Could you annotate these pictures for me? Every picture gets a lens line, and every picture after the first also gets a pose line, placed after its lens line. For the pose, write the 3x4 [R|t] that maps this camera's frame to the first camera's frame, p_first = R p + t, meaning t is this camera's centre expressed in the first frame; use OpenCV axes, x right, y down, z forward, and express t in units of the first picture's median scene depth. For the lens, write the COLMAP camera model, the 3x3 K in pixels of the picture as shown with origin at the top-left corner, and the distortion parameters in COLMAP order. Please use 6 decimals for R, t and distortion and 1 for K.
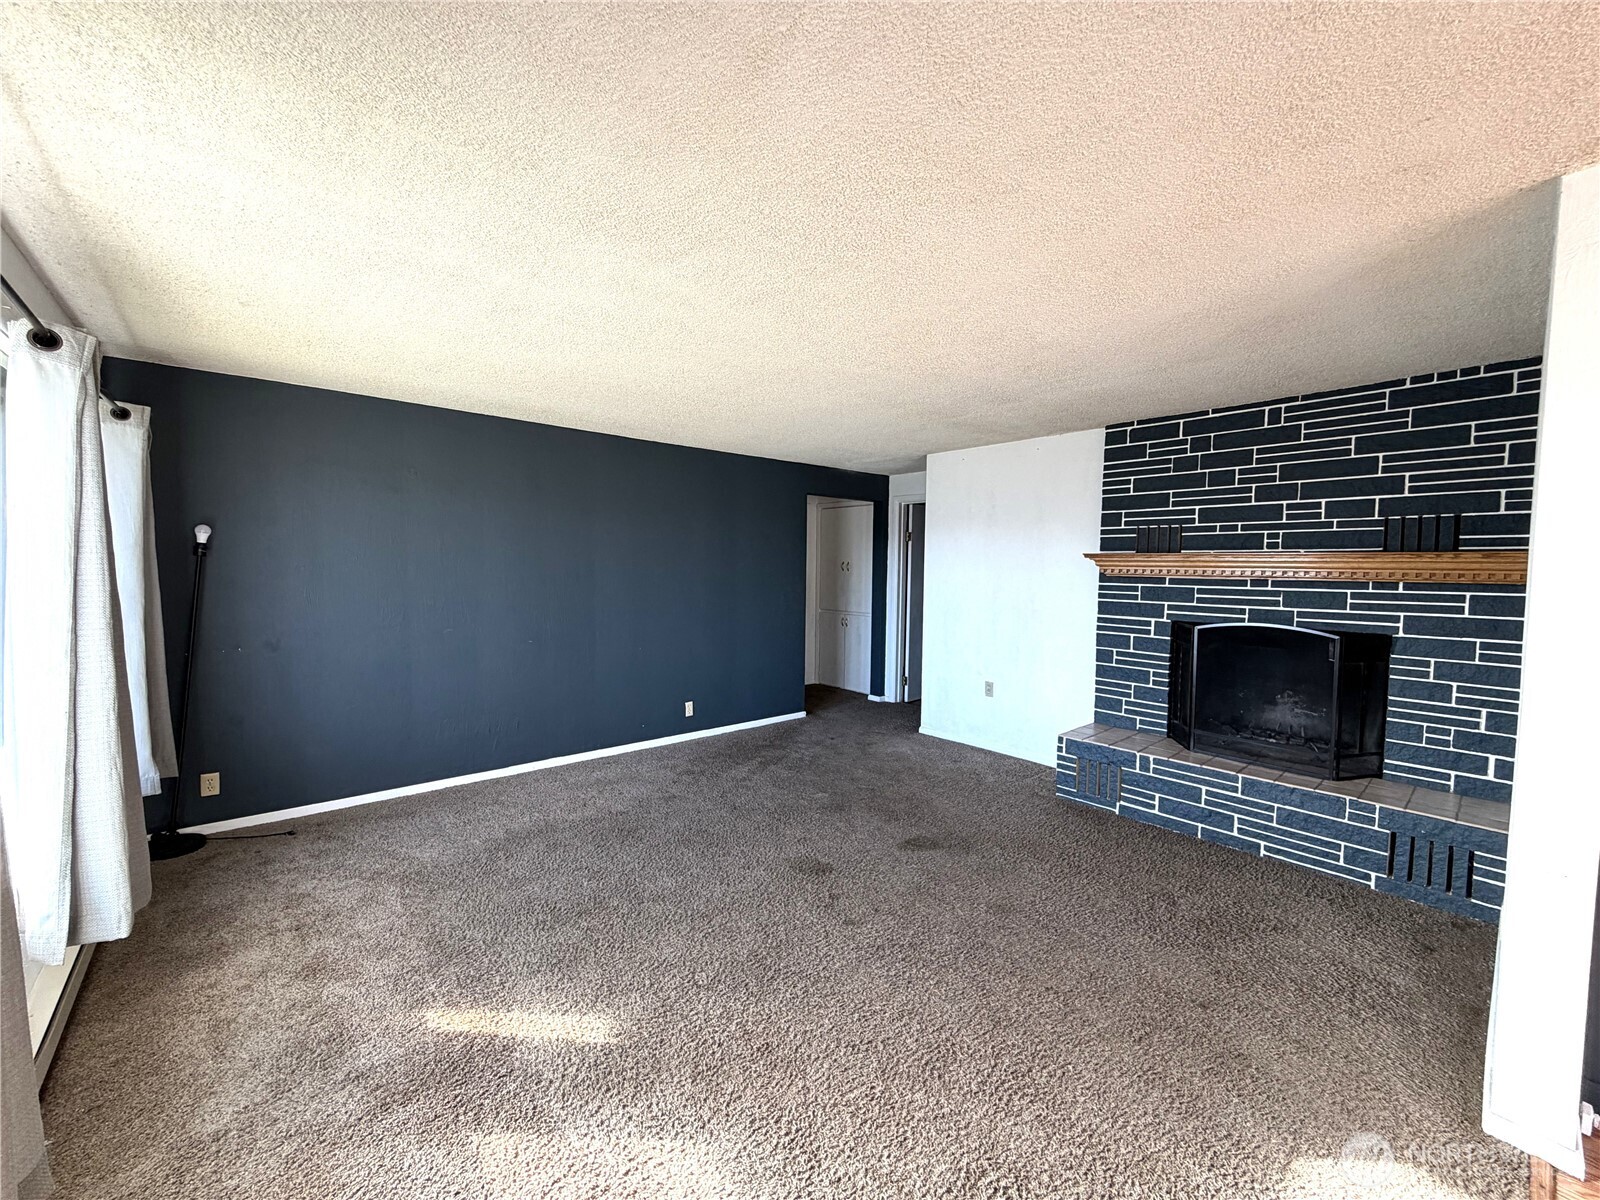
lens RADIAL K [[639.7, 0, 797.1], [0, 639.7, 604.7], [0, 0, 1]] dist [-0.006415, -0.000277]
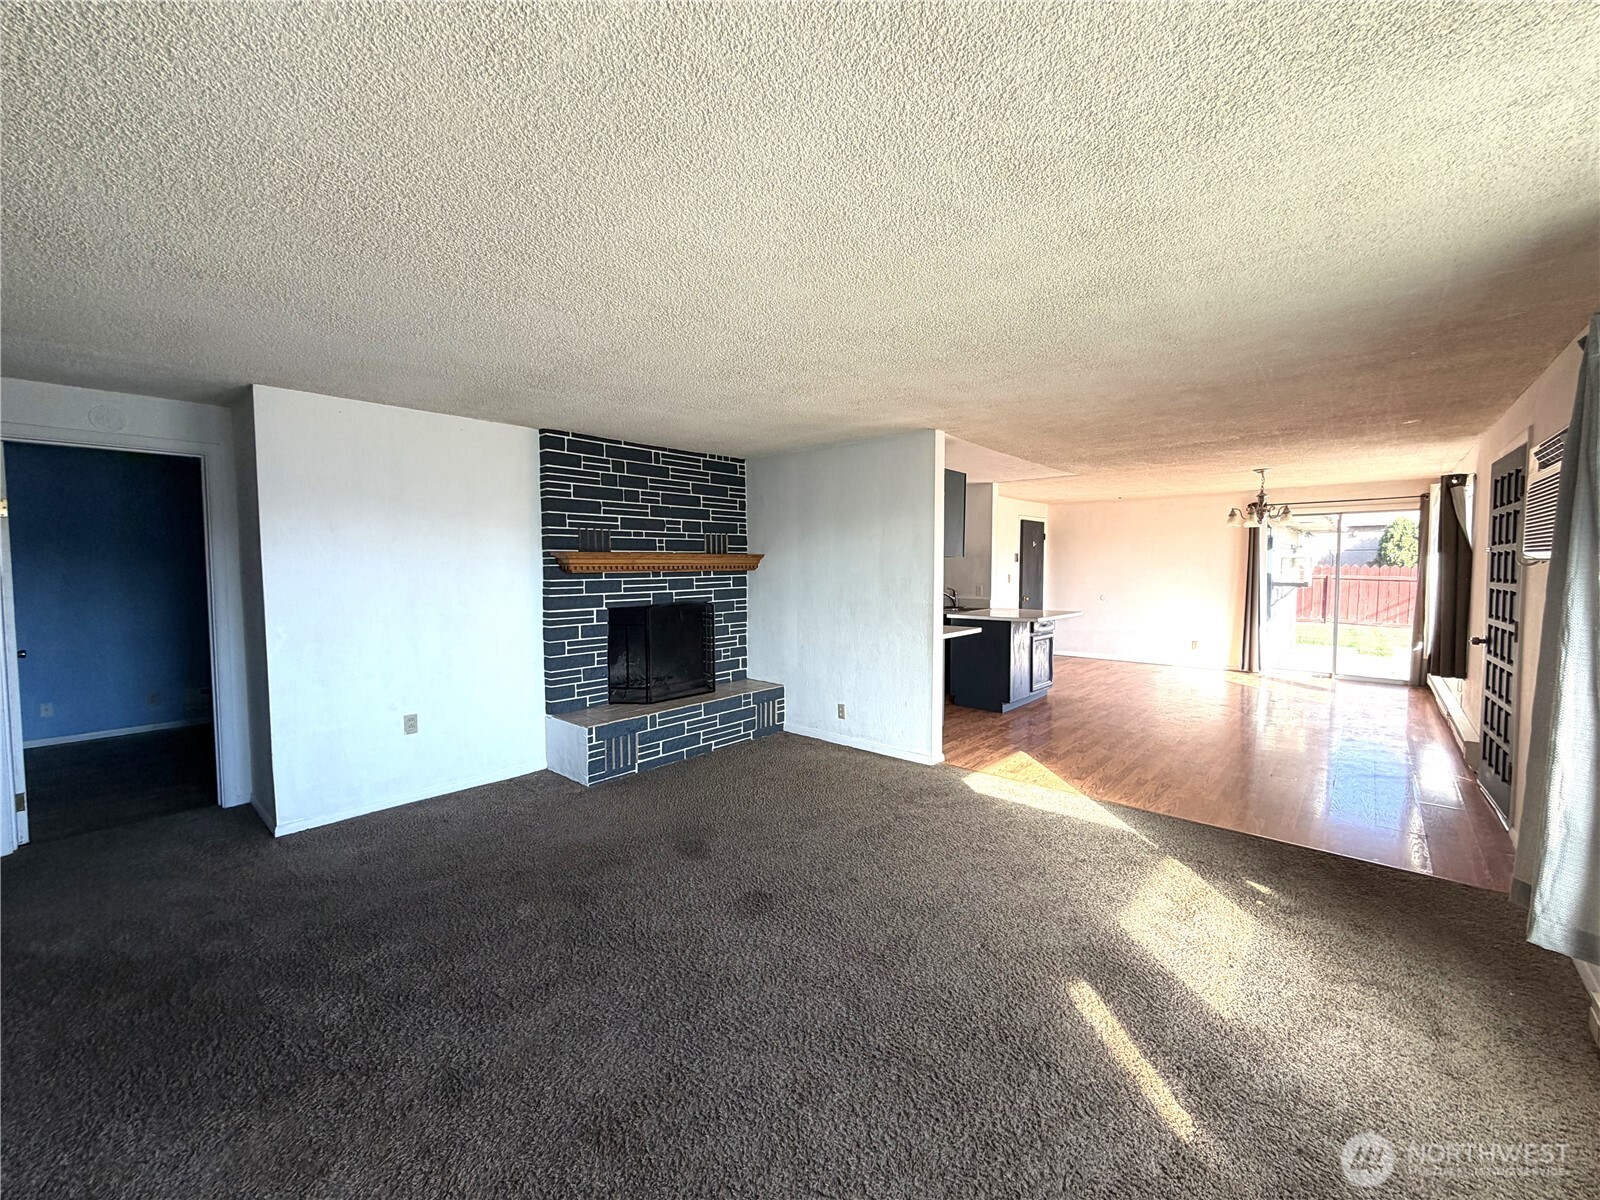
lens RADIAL K [[639.7, 0, 793.8], [0, 639.7, 597.3], [0, 0, 1]] dist [-0.006415, -0.000277]
pose [[-0.132097, -0.060993, 0.989359, -0.681586], [0.065106, 0.995416, 0.070059, -0.059387], [-0.989096, 0.073667, -0.127520, 0.831378]]
